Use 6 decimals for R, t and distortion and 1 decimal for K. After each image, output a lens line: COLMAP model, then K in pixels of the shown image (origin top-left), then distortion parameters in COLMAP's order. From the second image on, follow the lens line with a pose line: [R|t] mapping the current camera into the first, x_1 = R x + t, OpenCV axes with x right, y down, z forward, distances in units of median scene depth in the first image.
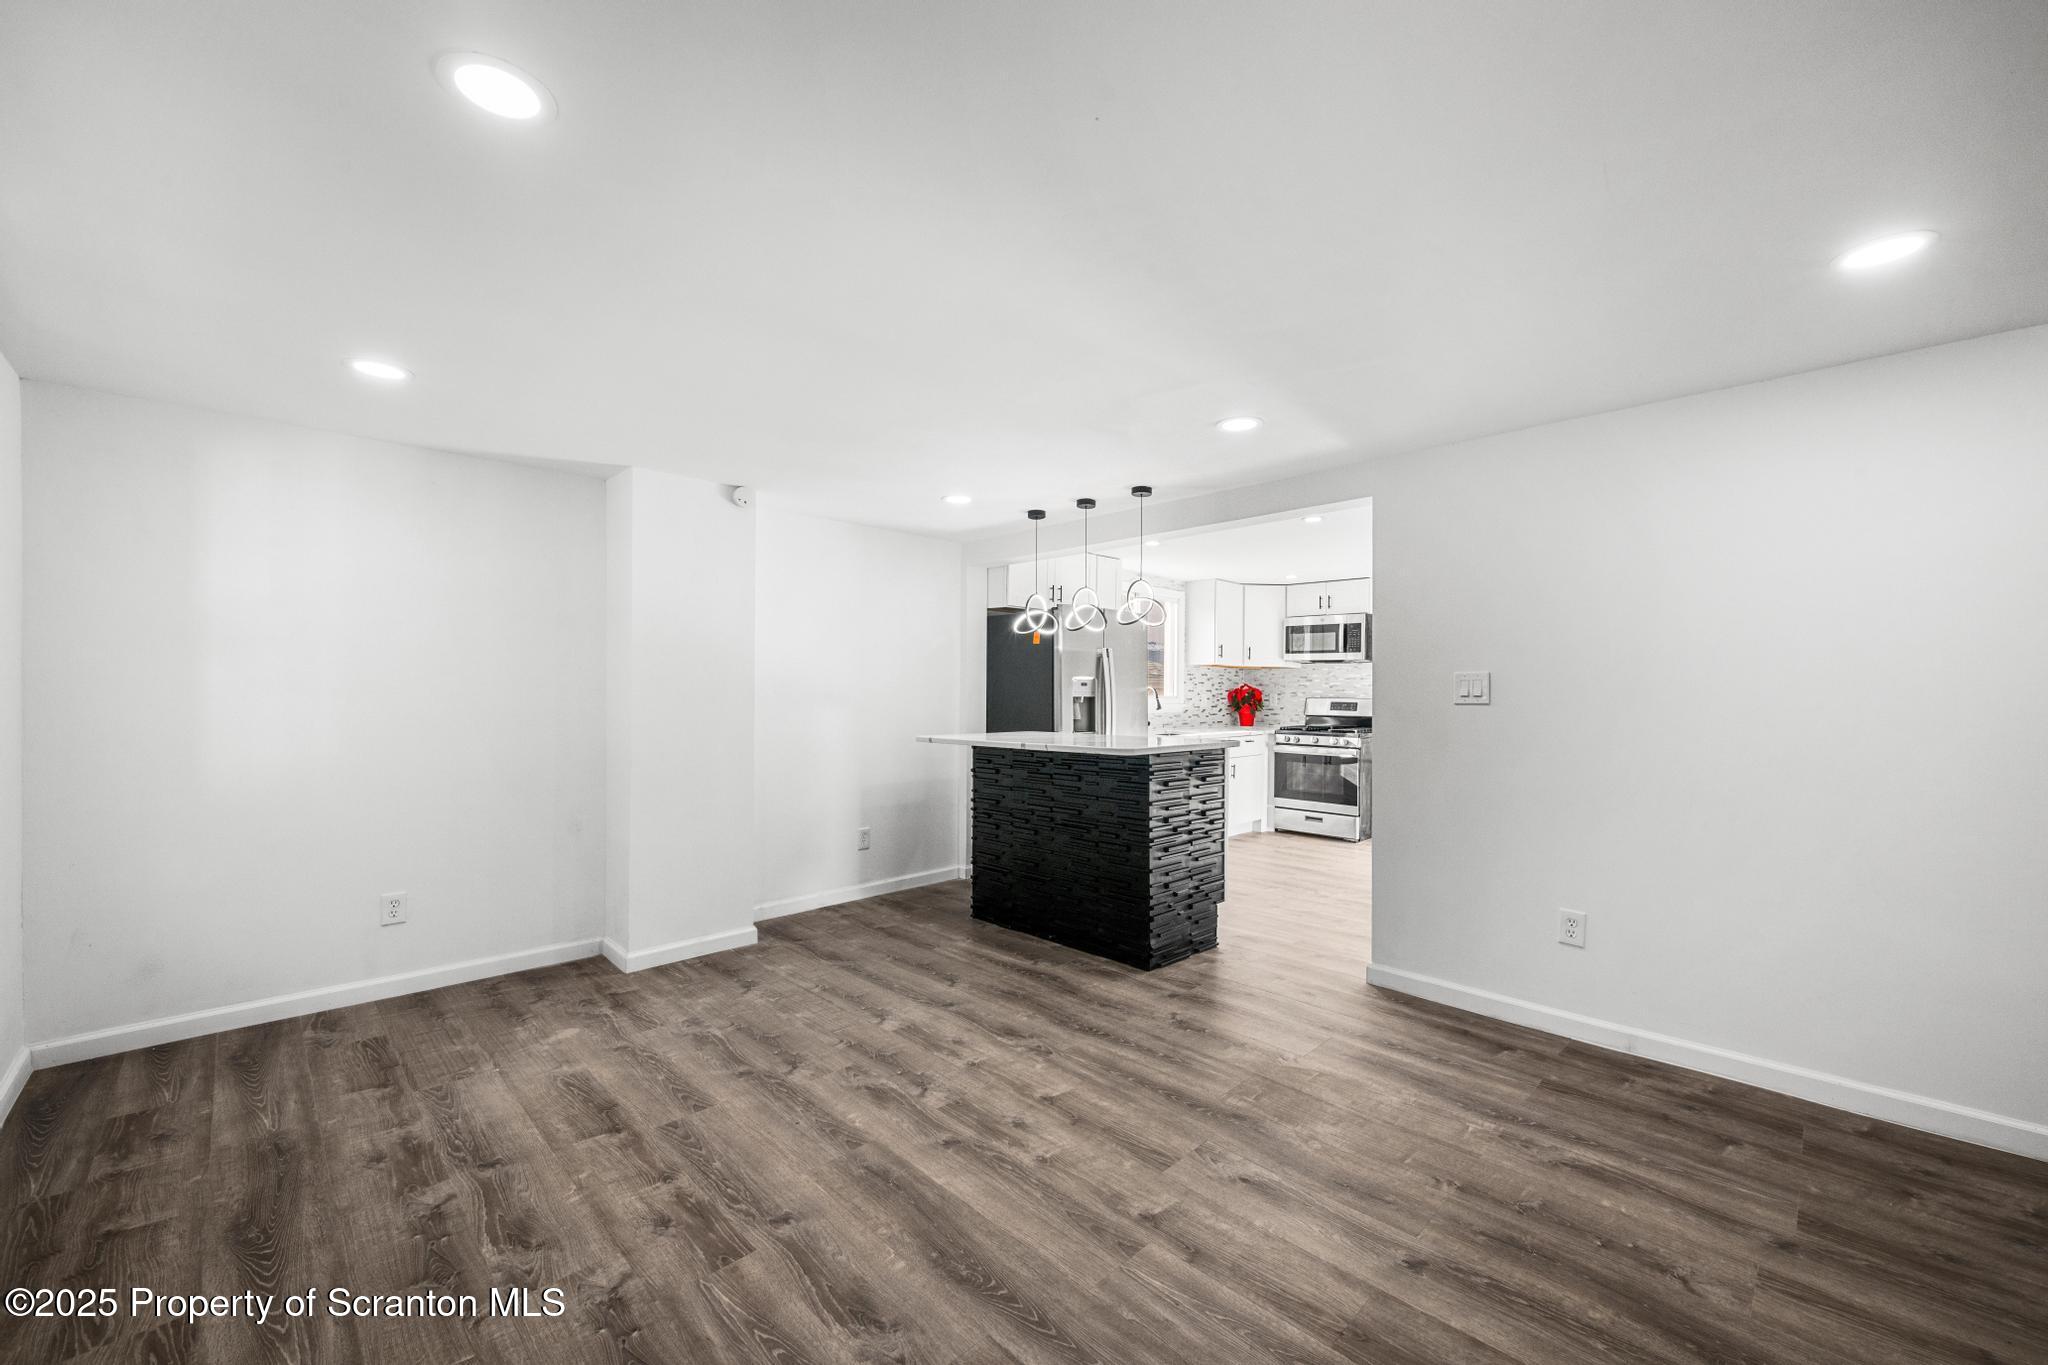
lens RADIAL K [[818.2, 0, 1024.0], [0, 818.2, 682.5], [0, 0, 1]] dist [-0.000360, -0.000055]
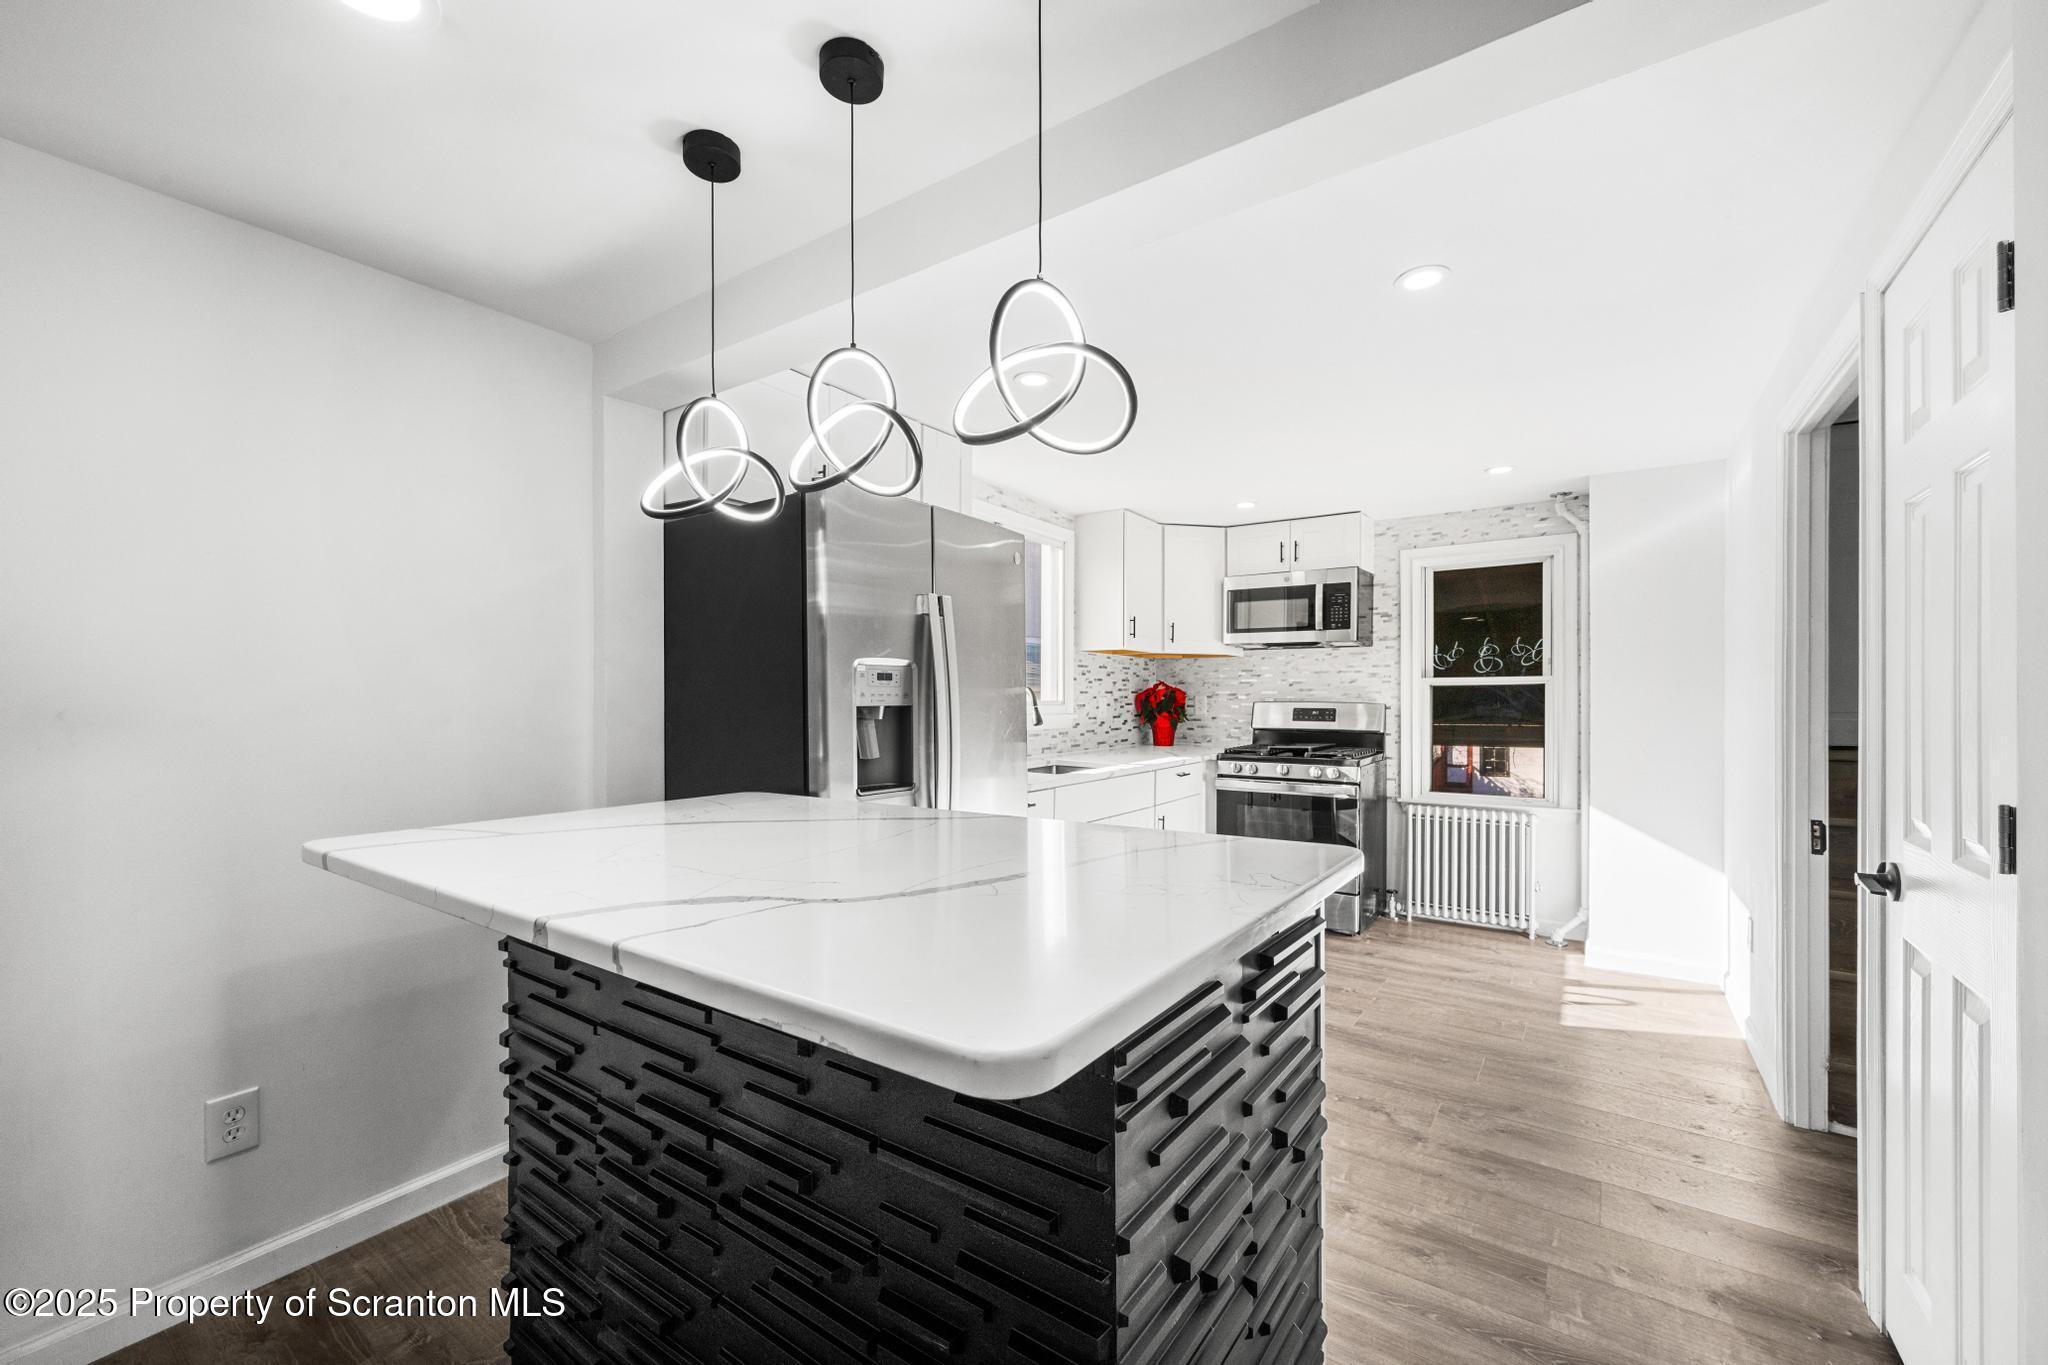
lens RADIAL K [[818.2, 0, 1024.0], [0, 818.2, 682.5], [0, 0, 1]] dist [-0.000360, -0.000055]
pose [[0.983209, -0.004493, 0.182429, 0.048948], [0.005392, 0.999976, -0.004430, 0.005495], [-0.182405, 0.005339, 0.983209, 0.418006]]
